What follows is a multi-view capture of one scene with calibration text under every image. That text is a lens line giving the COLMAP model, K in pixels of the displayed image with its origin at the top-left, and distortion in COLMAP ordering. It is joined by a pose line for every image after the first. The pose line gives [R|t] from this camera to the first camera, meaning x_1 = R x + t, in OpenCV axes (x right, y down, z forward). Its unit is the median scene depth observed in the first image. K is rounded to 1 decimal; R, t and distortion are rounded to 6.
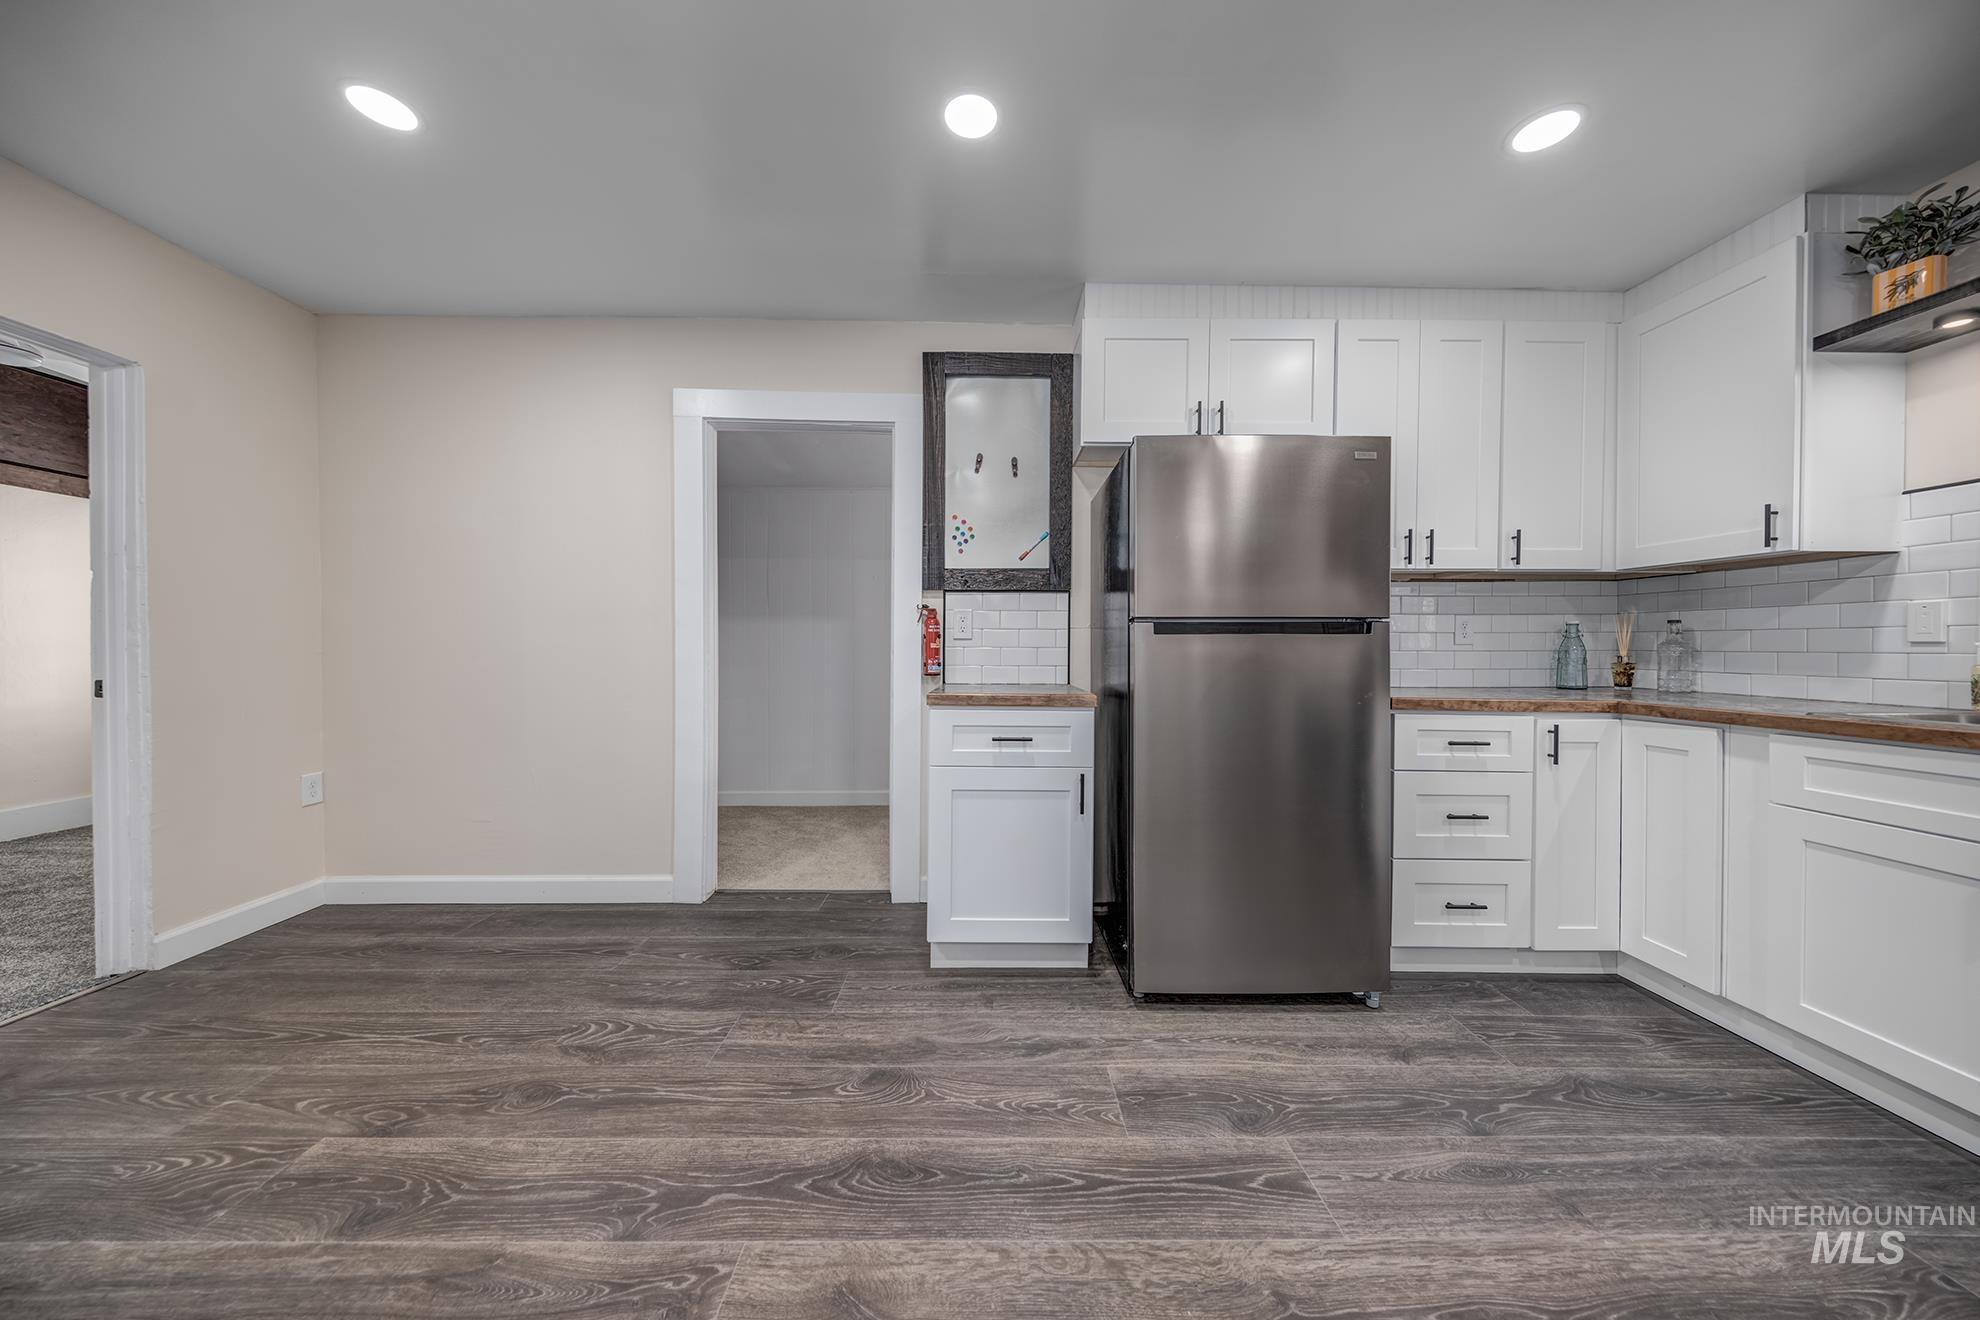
lens RADIAL K [[629.7, 0, 984.0], [0, 629.7, 658.7], [0, 0, 1]] dist [-0.002195, -0.000425]
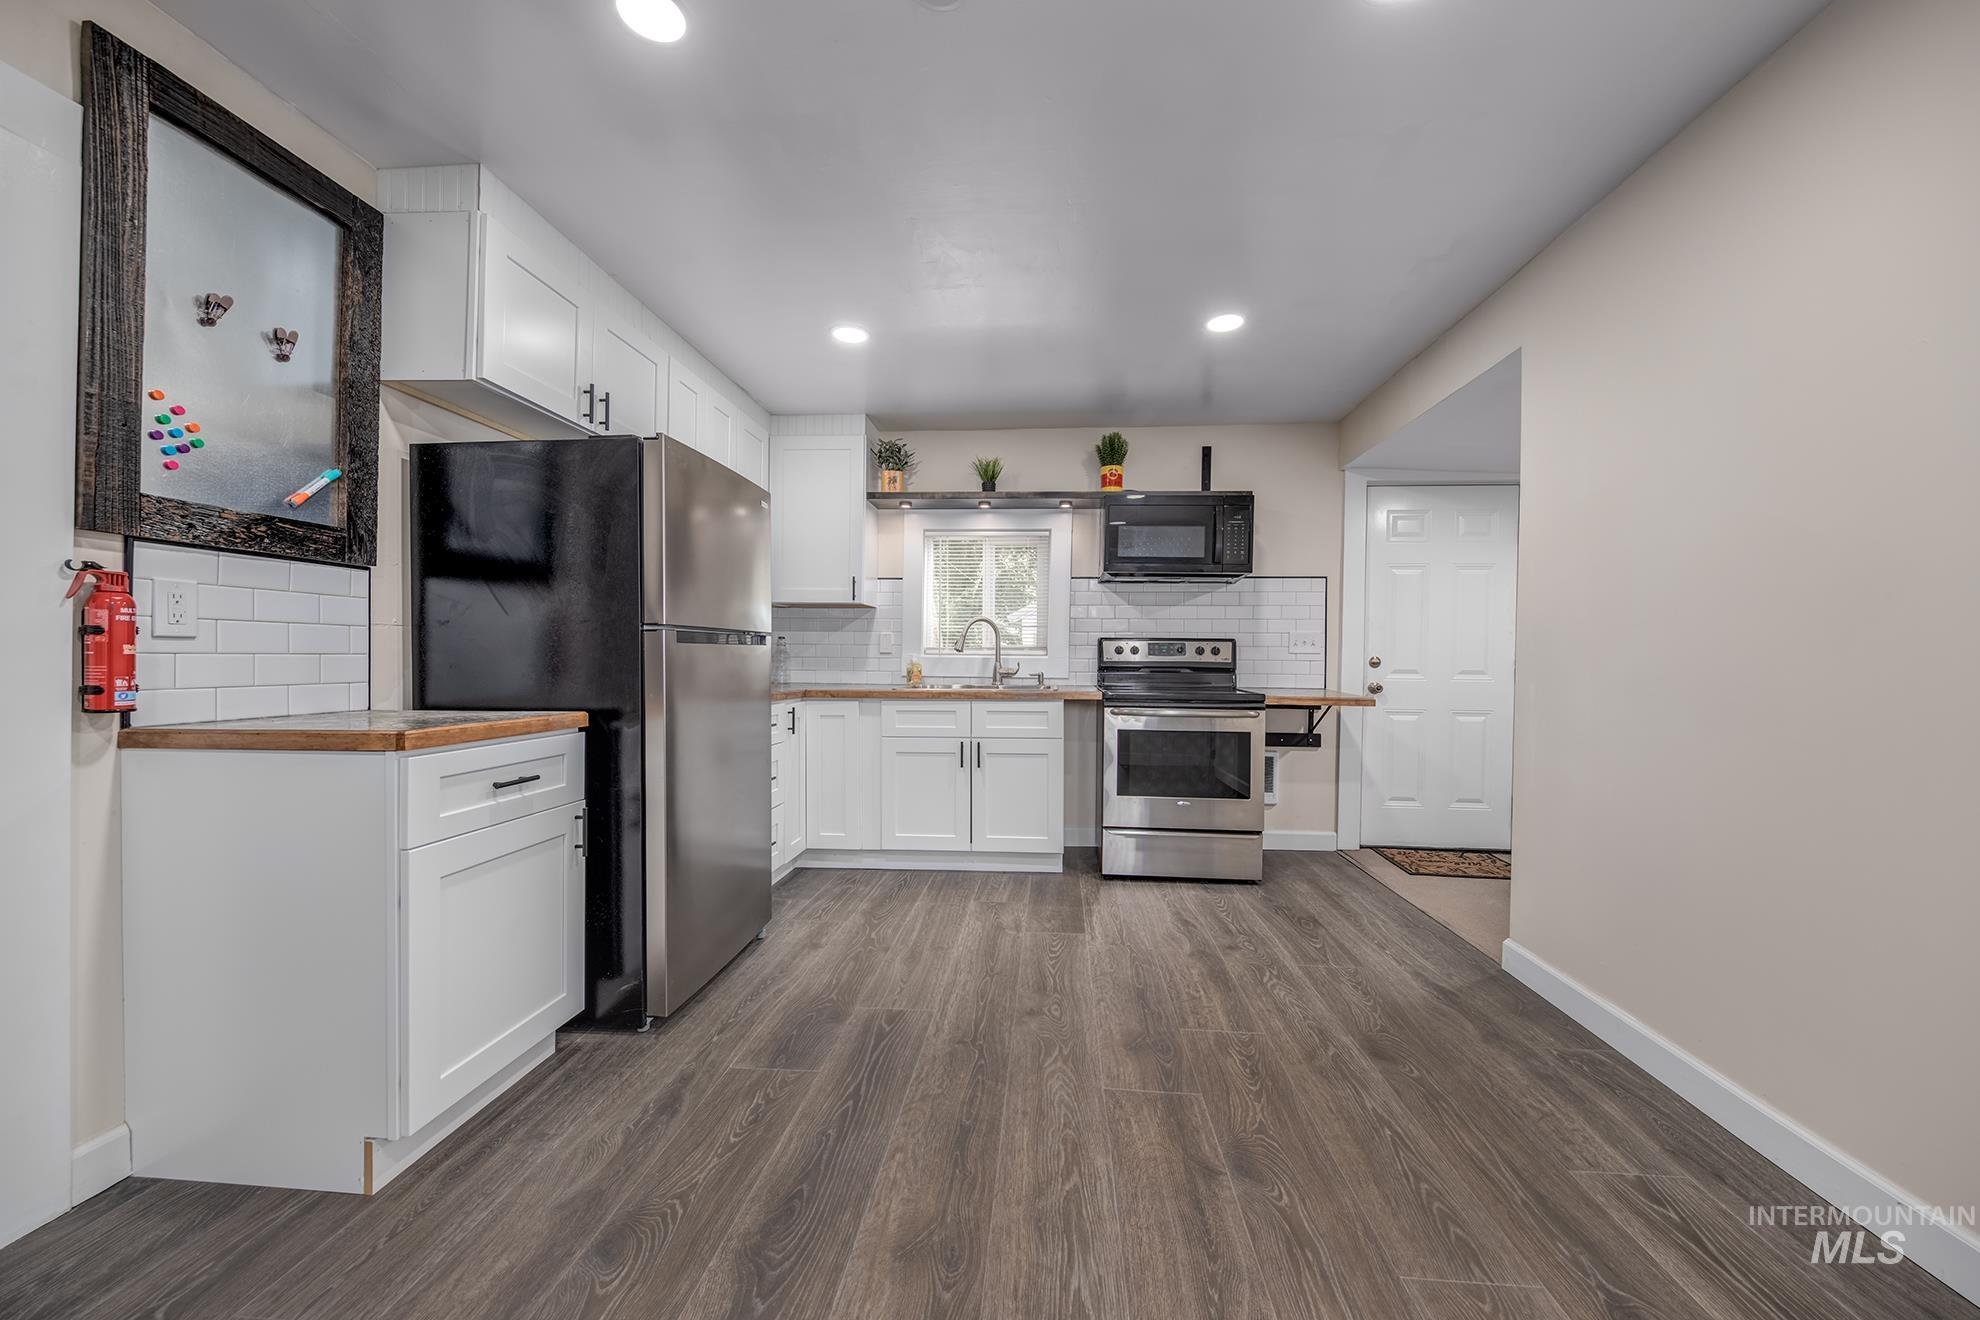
lens RADIAL K [[733.5, 0, 989.4], [0, 733.5, 659.0], [0, 0, 1]] dist [-0.000987, -0.000240]
pose [[0.090226, -0.007680, 0.995892, -0.855833], [0.006096, 0.999956, 0.007159, -0.020259], [-0.995903, 0.005425, 0.090268, 0.421980]]
